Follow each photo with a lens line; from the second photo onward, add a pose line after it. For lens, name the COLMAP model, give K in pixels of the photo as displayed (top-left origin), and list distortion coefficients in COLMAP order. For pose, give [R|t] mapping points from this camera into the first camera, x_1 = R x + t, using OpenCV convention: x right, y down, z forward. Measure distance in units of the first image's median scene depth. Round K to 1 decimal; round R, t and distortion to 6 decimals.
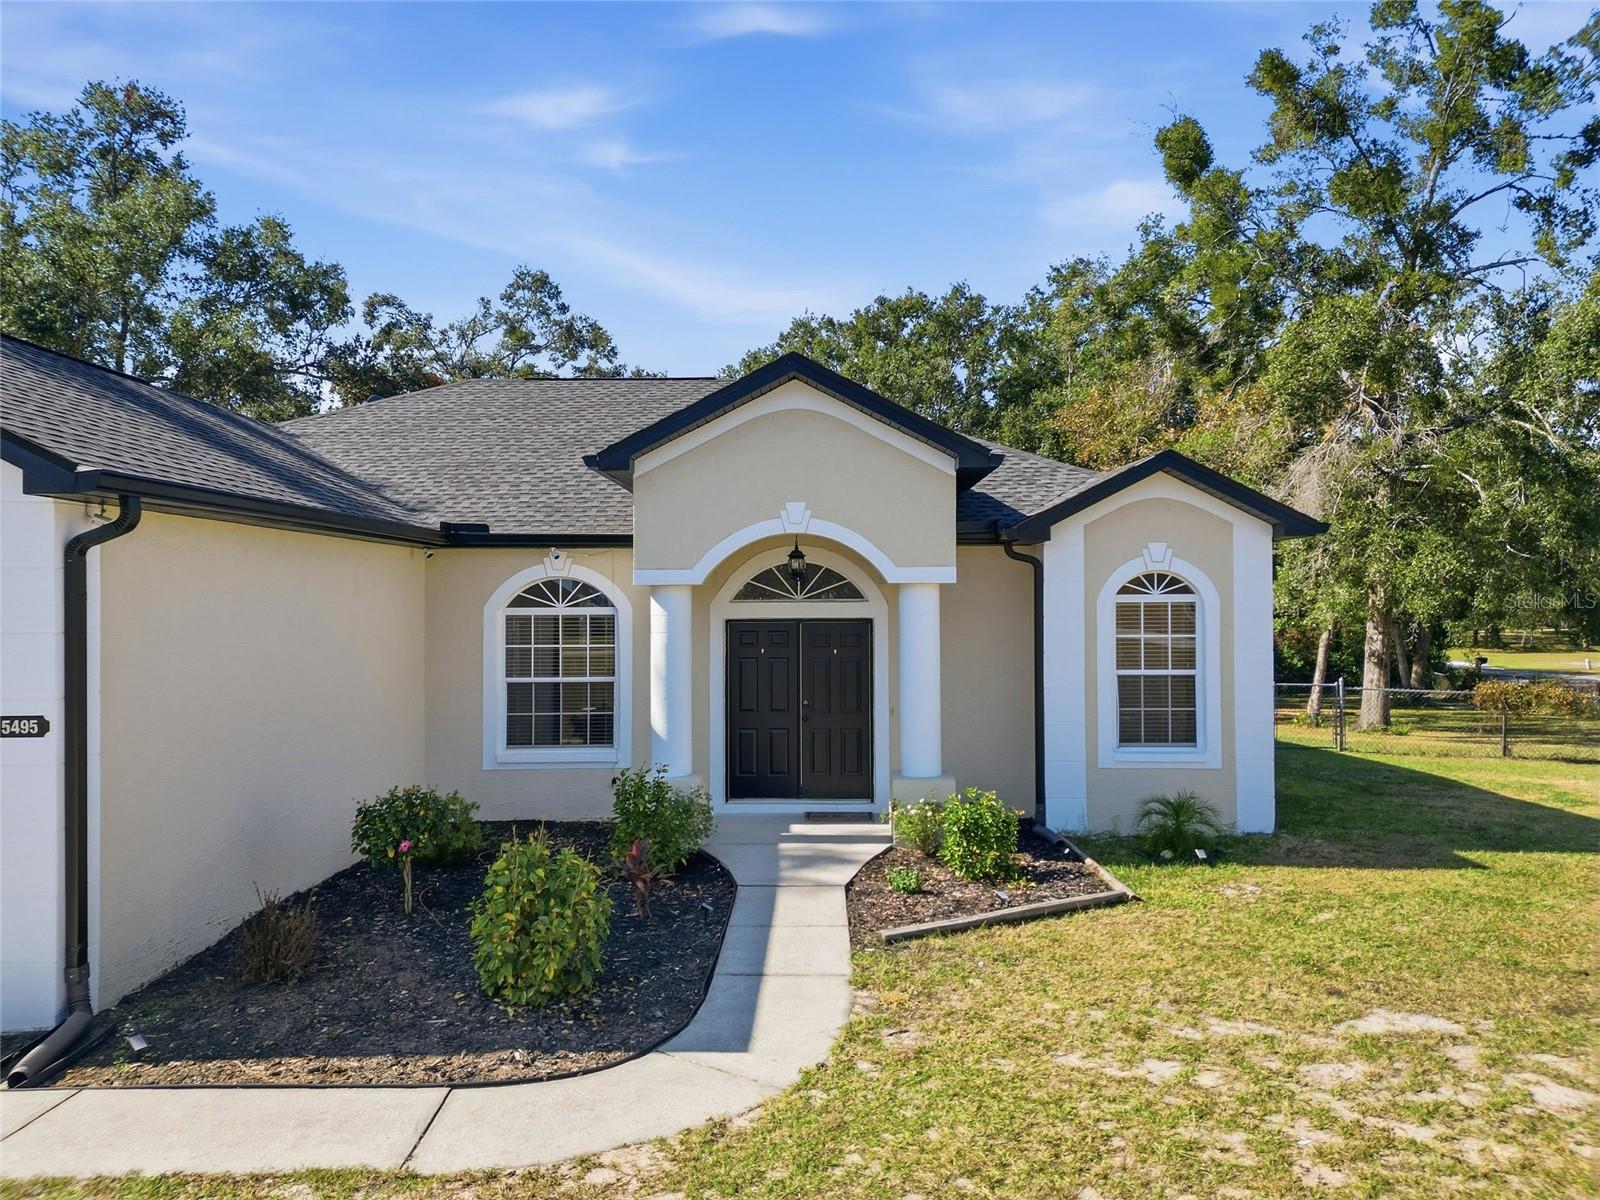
lens RADIAL K [[1117.4, 0, 808.5], [0, 1117.4, 602.2], [0, 0, 1]] dist [0.030165, -0.014856]
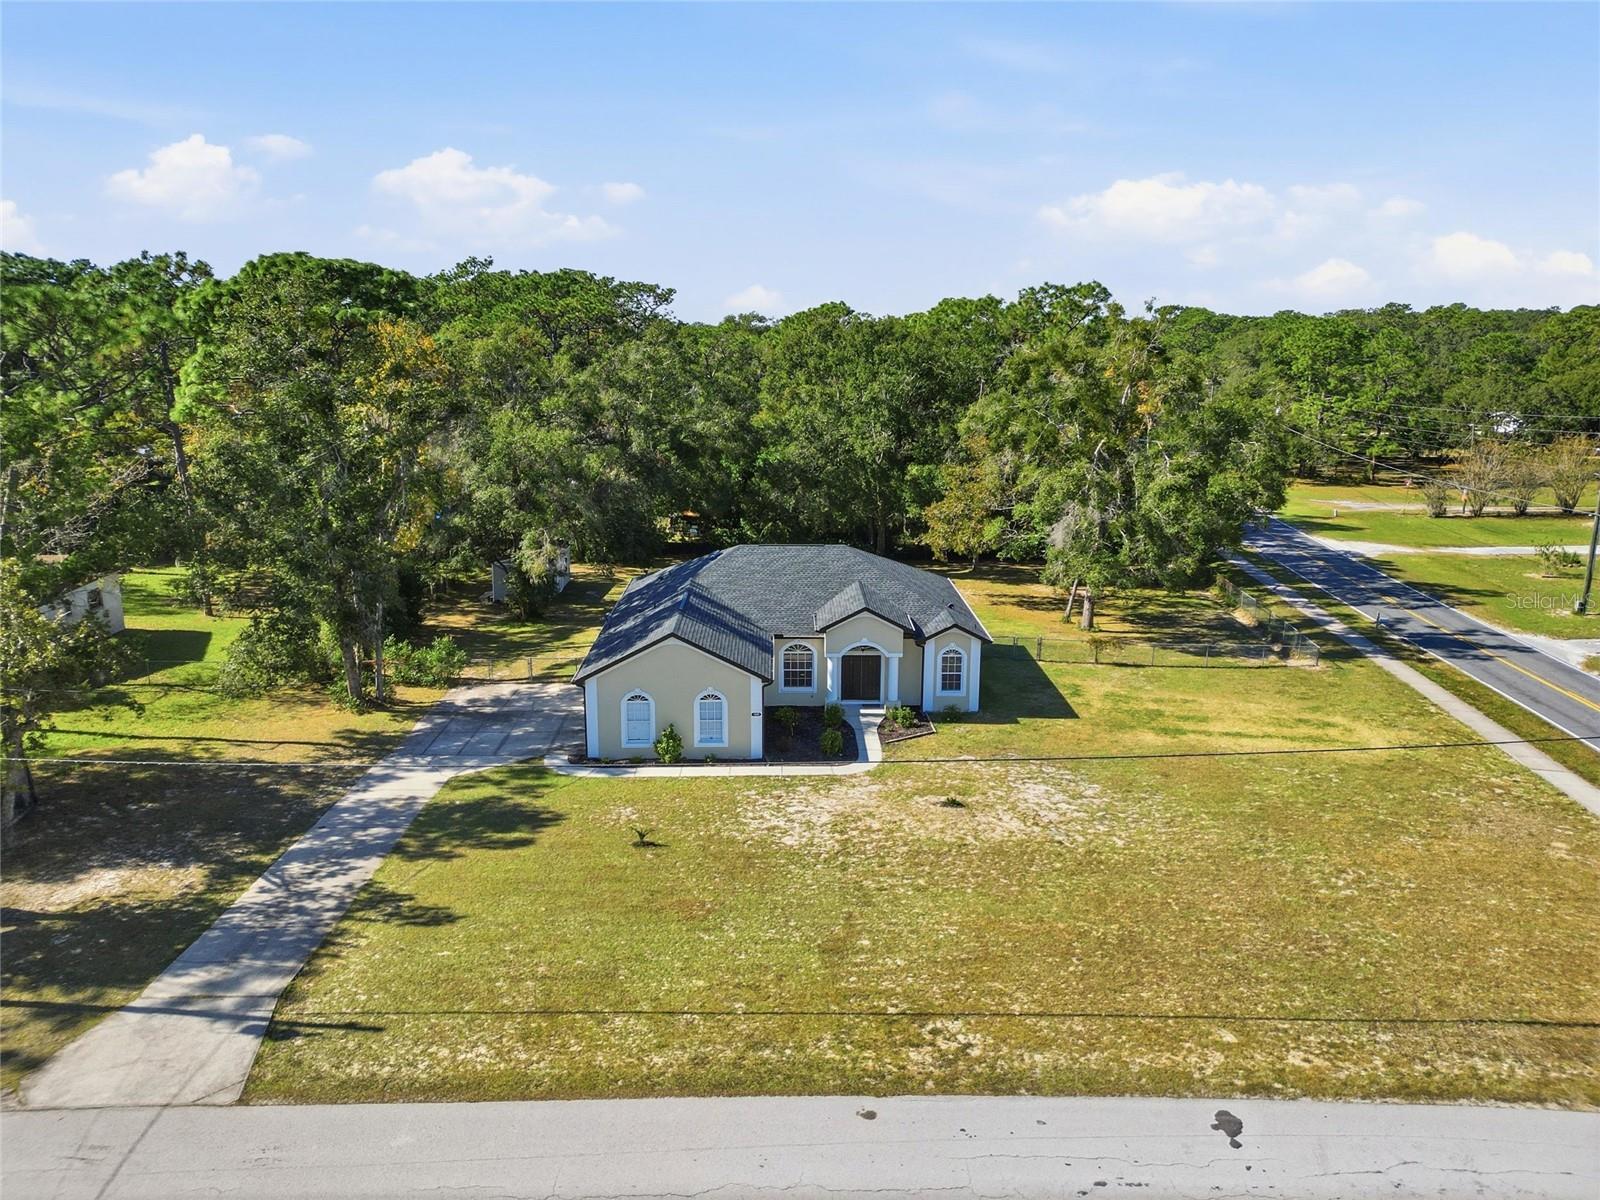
lens RADIAL K [[1117.4, 0, 797.2], [0, 1117.4, 598.3], [0, 0, 1]] dist [0.030165, -0.014856]
pose [[0.999381, 0.007408, 0.034380, -0.371314], [-0.015356, 0.971364, 0.237101, -1.111143], [-0.031639, -0.237482, 0.970877, -2.736623]]
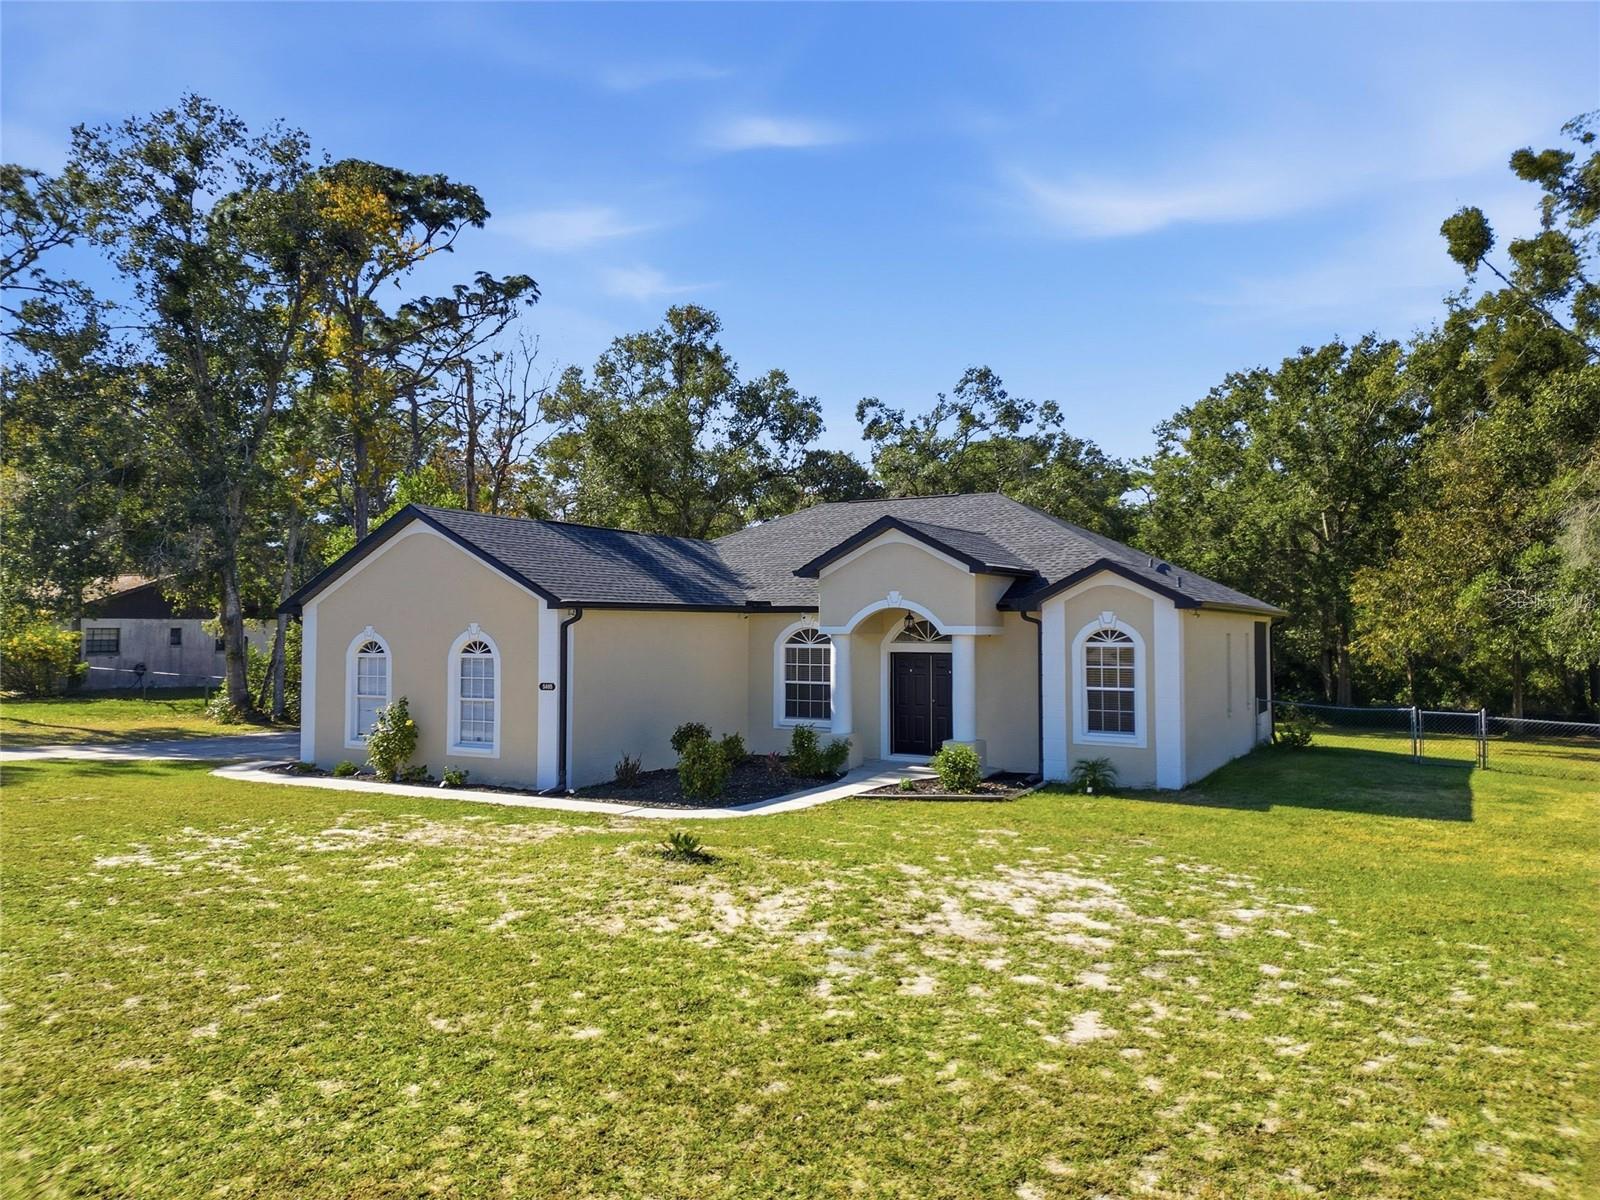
lens RADIAL K [[1117.4, 0, 811.9], [0, 1117.4, 601.9], [0, 0, 1]] dist [0.030165, -0.014856]
pose [[0.877043, -0.003704, -0.480397, 0.706999], [-0.006139, 0.999802, -0.018915, -0.031739], [0.480372, 0.019539, 0.876847, -0.666447]]
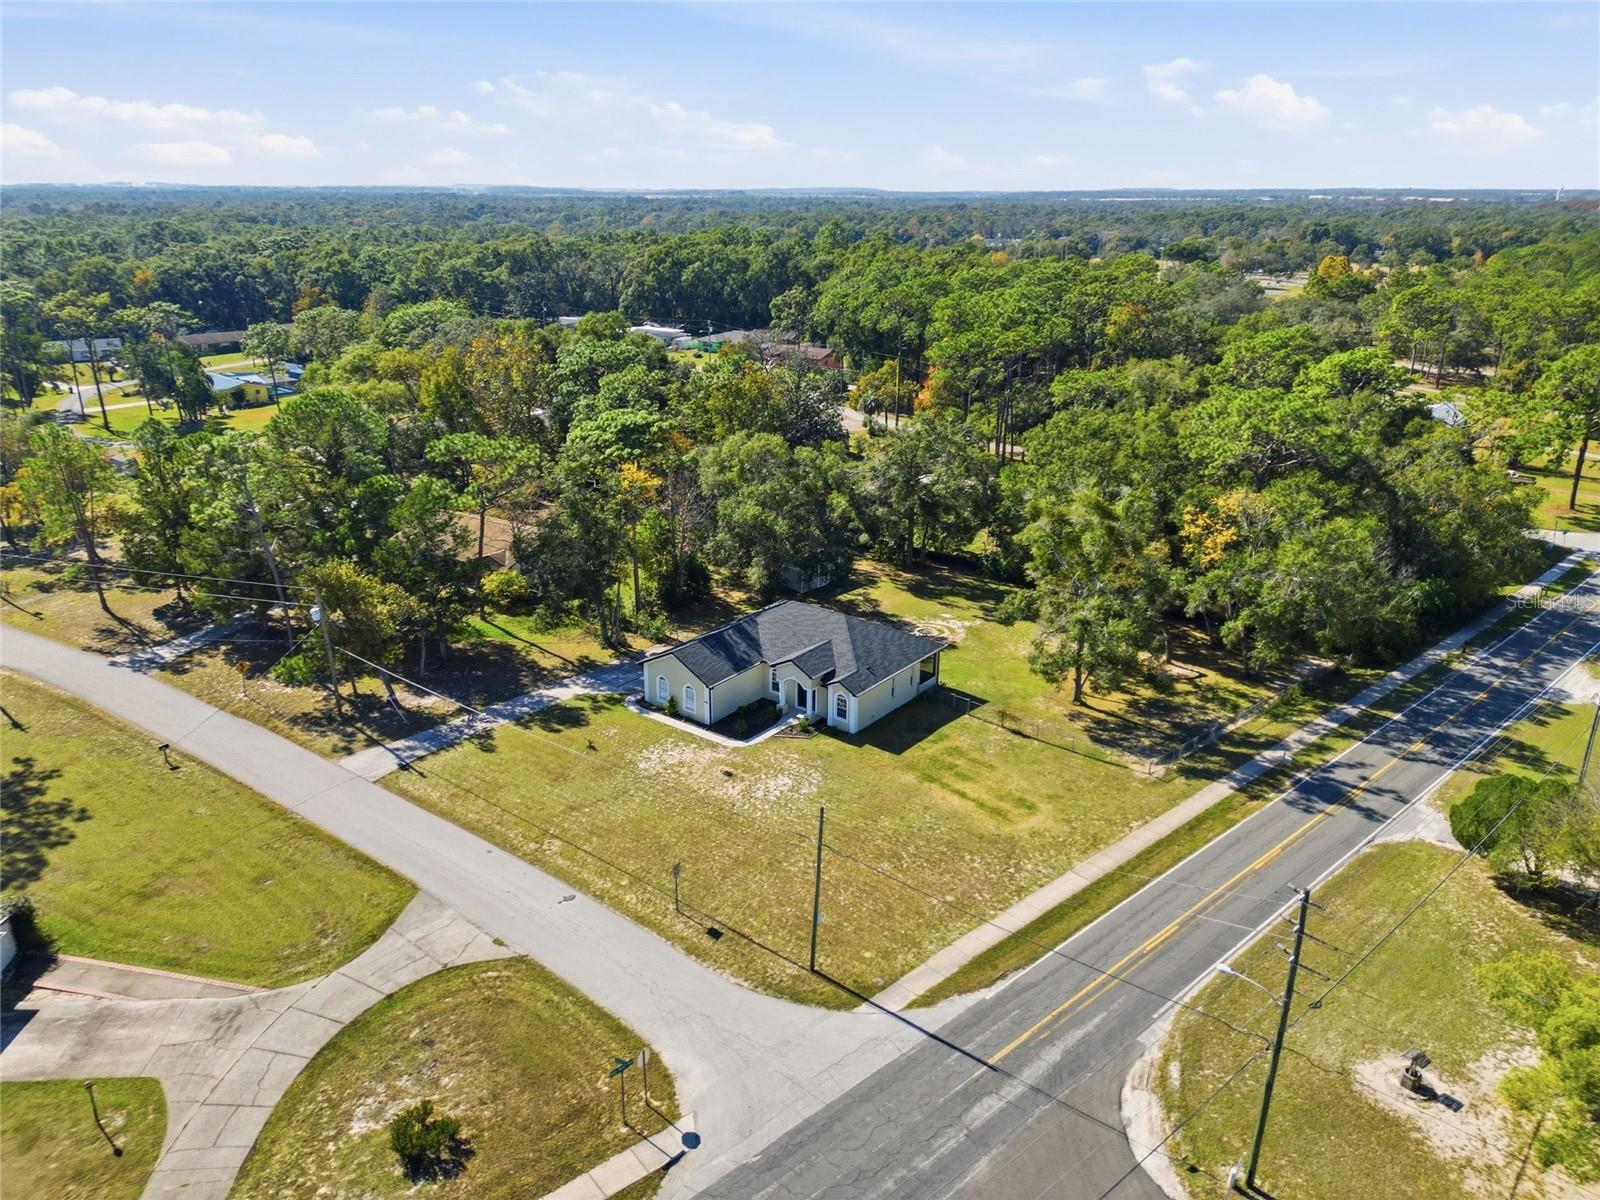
lens RADIAL K [[1117.4, 0, 797.2], [0, 1117.4, 602.3], [0, 0, 1]] dist [0.030165, -0.014856]
pose [[0.795734, 0.221385, -0.563735, 3.693664], [-0.004563, 0.932963, 0.359943, -2.913313], [0.605630, -0.283847, 0.743400, -3.940185]]
